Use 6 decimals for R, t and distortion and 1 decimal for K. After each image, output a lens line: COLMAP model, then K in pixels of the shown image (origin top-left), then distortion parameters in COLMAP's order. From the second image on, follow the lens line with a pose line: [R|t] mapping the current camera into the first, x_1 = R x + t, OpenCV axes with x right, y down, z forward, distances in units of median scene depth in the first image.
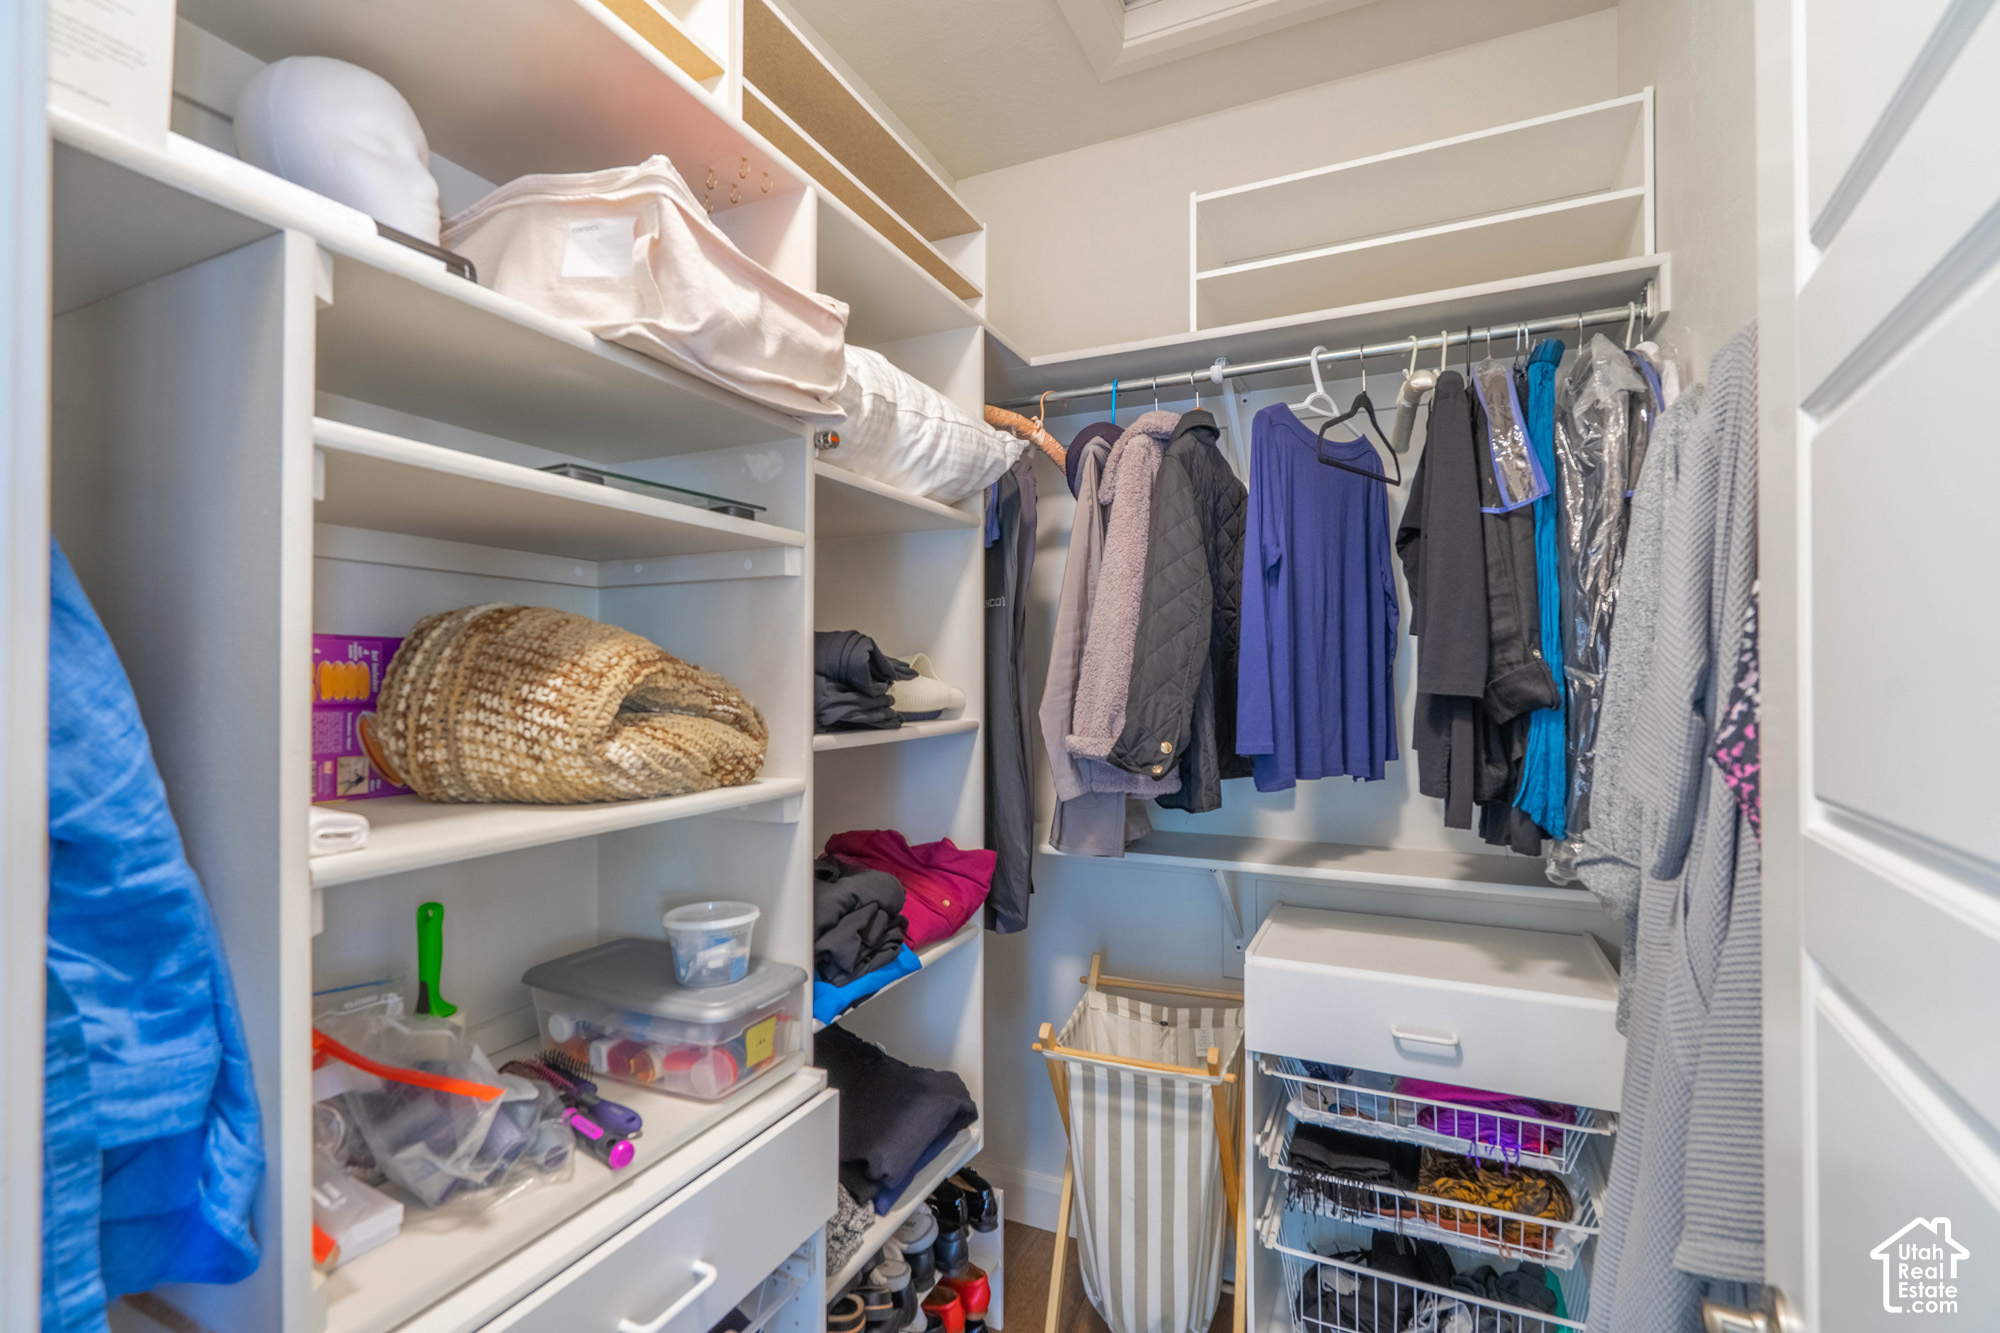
lens RADIAL K [[899.5, 0, 995.1], [0, 899.5, 665.1], [0, 0, 1]] dist [-0.001140, 0.001480]
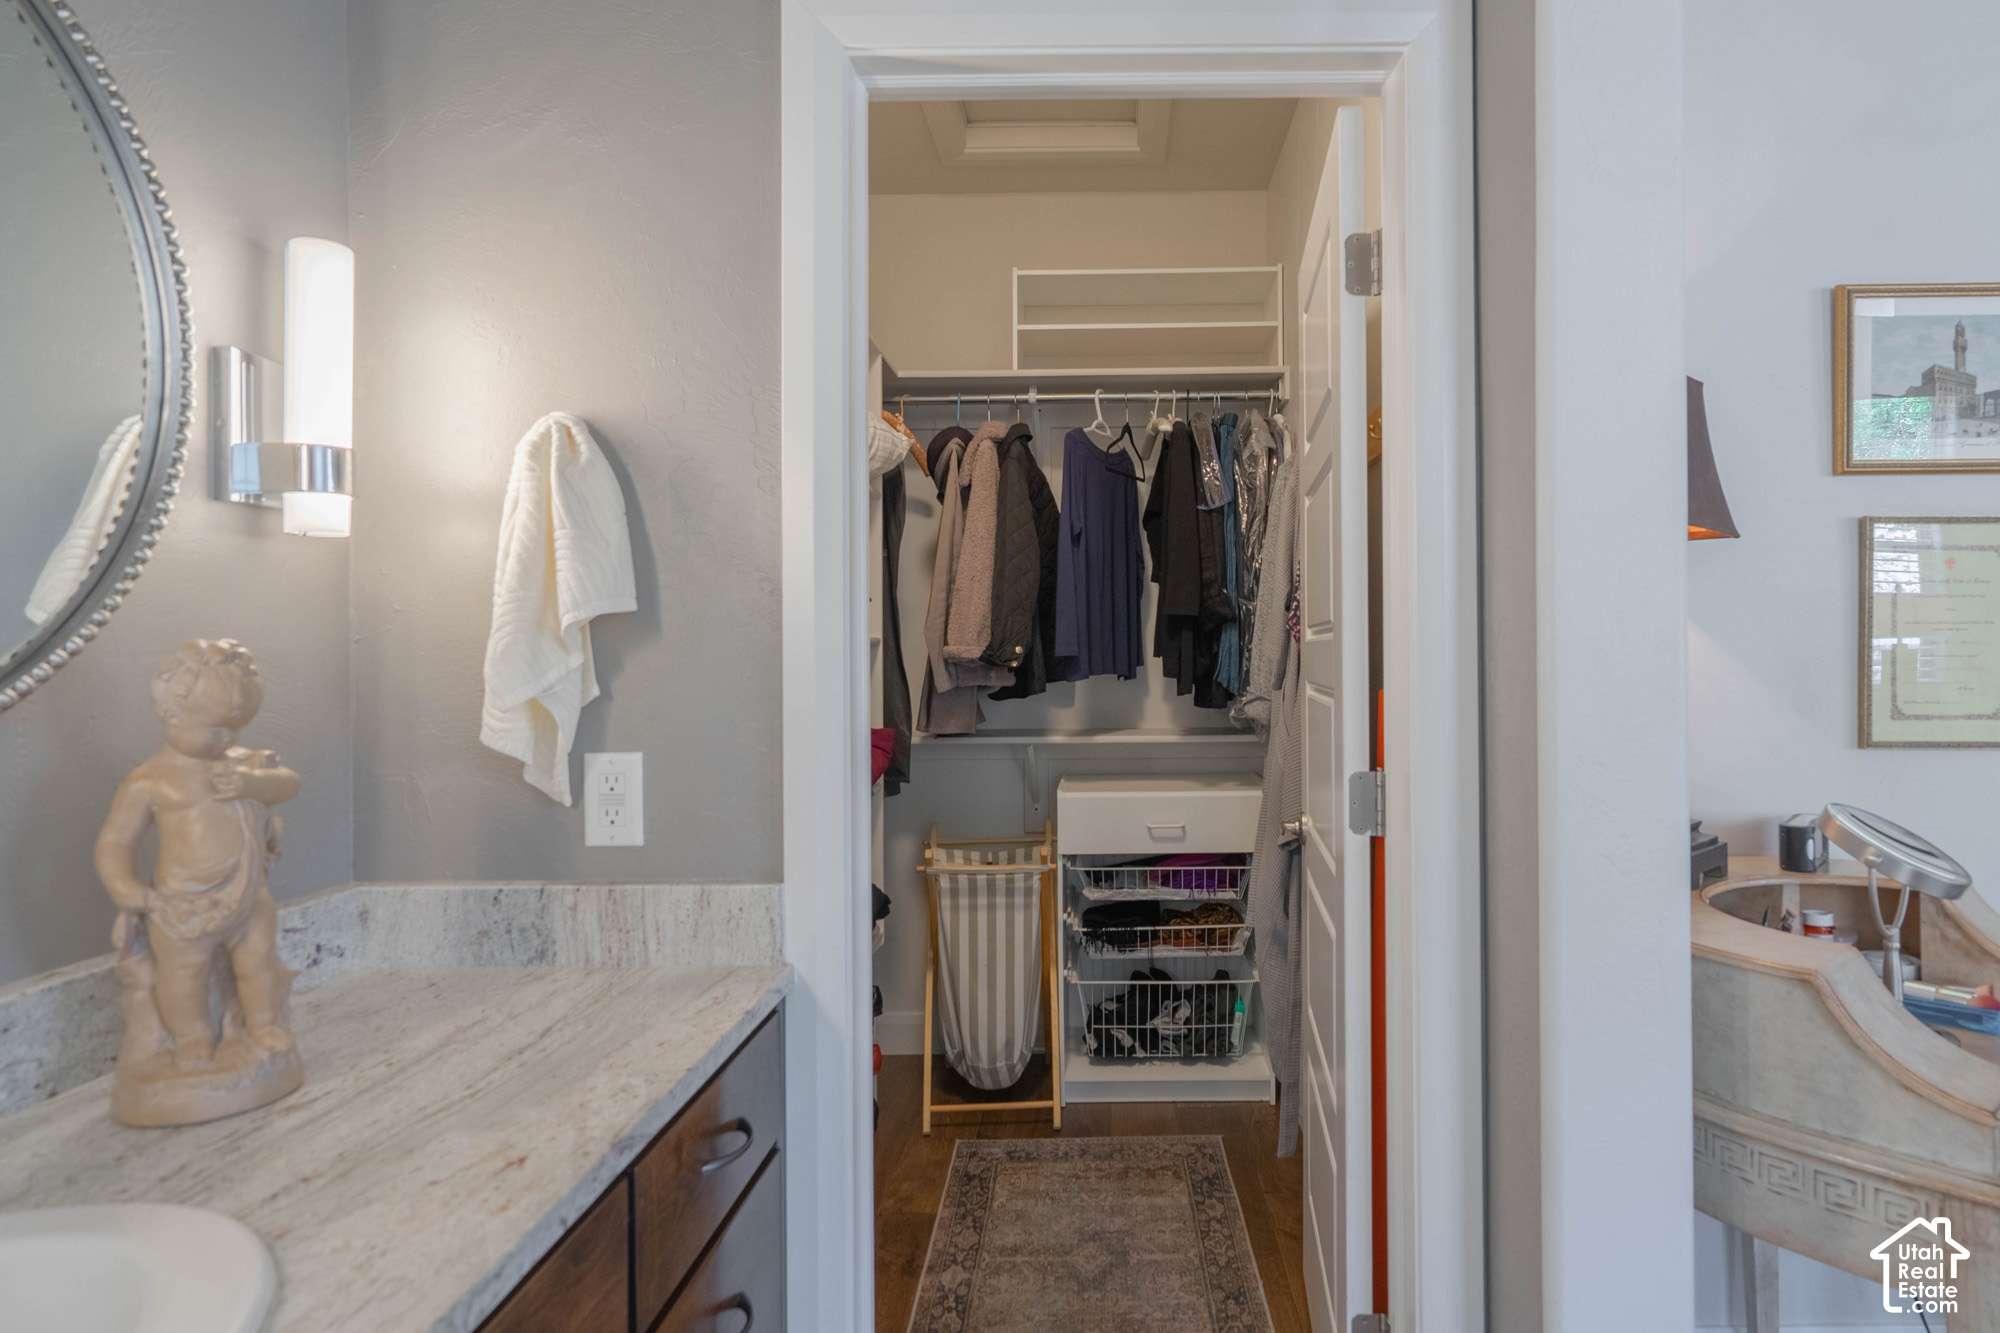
lens RADIAL K [[917.0, 0, 1102.0], [0, 917.0, 626.0], [0, 0, 1]] dist [-0.003690, 0.003897]
pose [[0.915904, -0.004649, 0.401370, -0.276440], [0.002356, 0.999978, 0.006205, 0.036369], [-0.401390, -0.004738, 0.915895, -0.446868]]
